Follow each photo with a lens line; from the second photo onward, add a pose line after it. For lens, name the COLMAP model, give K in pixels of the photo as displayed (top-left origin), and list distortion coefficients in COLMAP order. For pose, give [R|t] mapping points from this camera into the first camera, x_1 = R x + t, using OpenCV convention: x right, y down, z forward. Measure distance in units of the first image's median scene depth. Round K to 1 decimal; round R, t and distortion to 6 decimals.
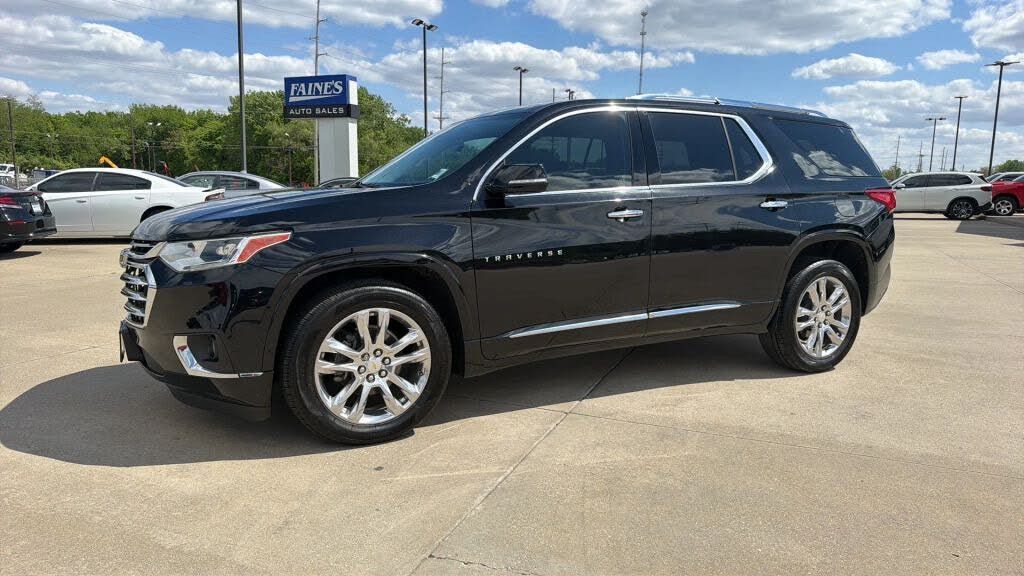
lens RADIAL K [[680.5, 0, 509.4], [0, 680.5, 287.3], [0, 0, 1]] dist [0.046831, -0.056380]
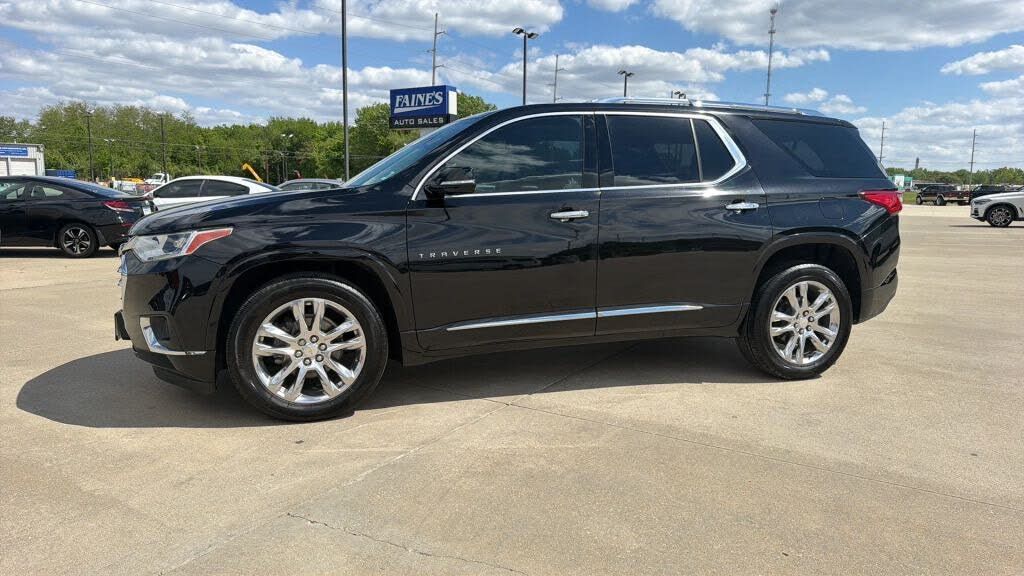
lens RADIAL K [[683.3, 0, 509.8], [0, 683.3, 288.5], [0, 0, 1]] dist [0.036617, -0.040365]
pose [[0.986150, 0.020917, -0.164531, 0.242046], [-0.022215, 0.999735, -0.006049, 0.011753], [0.164361, 0.009620, 0.986353, -0.032112]]
